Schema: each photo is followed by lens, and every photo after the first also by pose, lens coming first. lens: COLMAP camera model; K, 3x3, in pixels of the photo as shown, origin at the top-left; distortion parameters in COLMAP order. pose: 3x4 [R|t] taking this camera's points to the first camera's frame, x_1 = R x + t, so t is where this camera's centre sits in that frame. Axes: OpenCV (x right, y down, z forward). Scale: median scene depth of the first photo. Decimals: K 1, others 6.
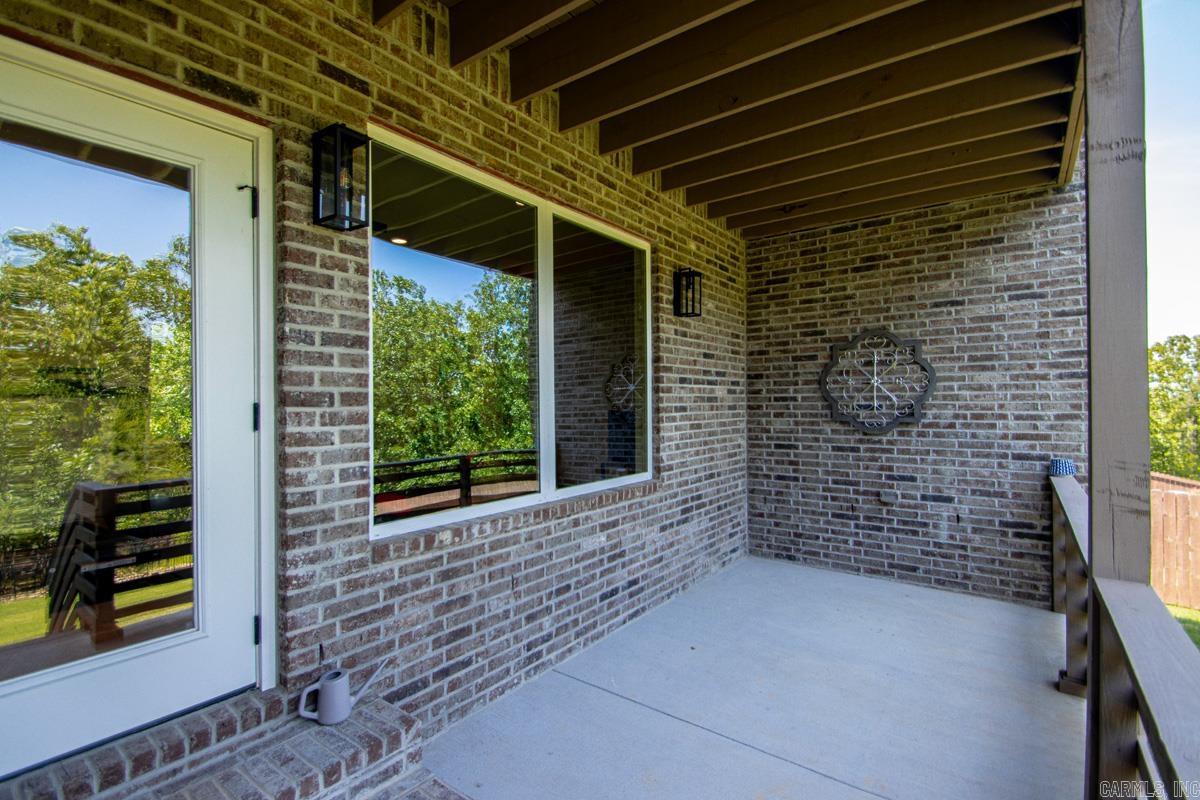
lens RADIAL K [[568.3, 0, 621.8], [0, 568.3, 409.0], [0, 0, 1]] dist [0.012805, -0.016631]
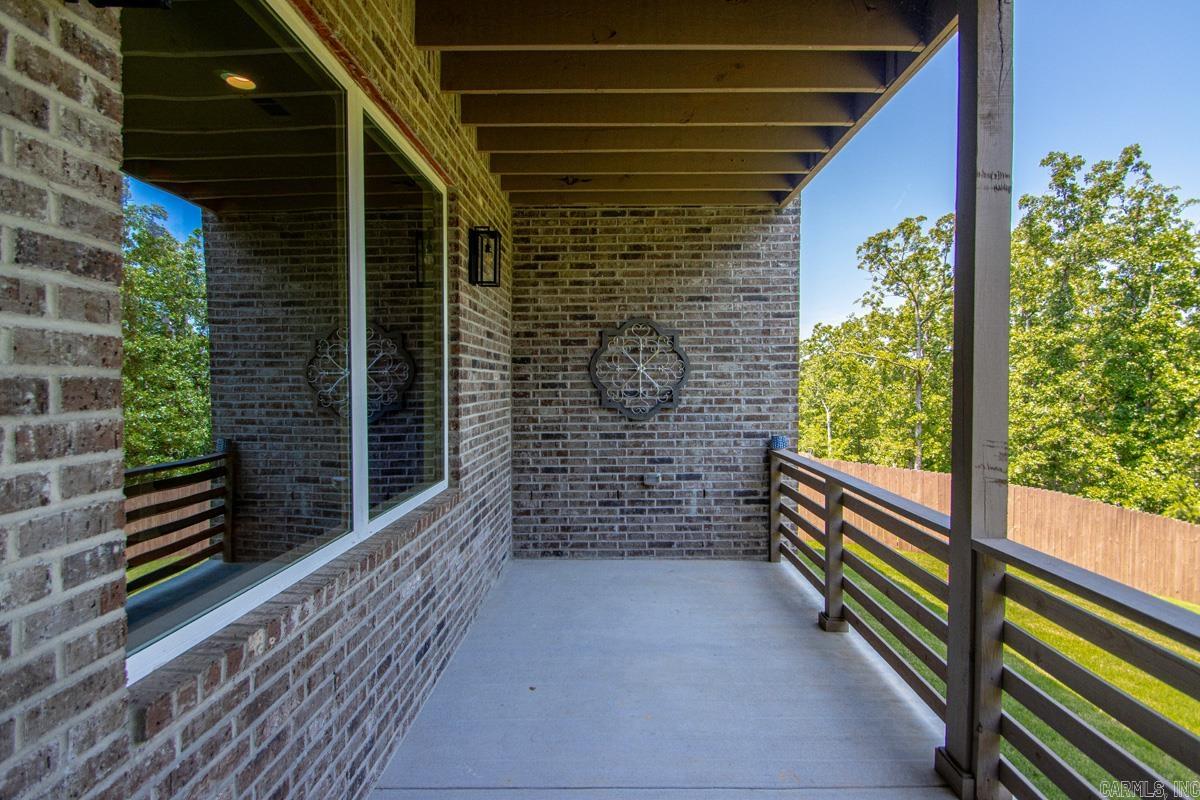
lens RADIAL K [[568.3, 0, 605.7], [0, 568.3, 400.0], [0, 0, 1]] dist [0.012805, -0.016631]
pose [[0.806867, -0.015725, 0.590524, -0.231354], [0.007923, 0.999844, 0.015800, -0.009384], [-0.590680, -0.008070, 0.806866, 0.233433]]
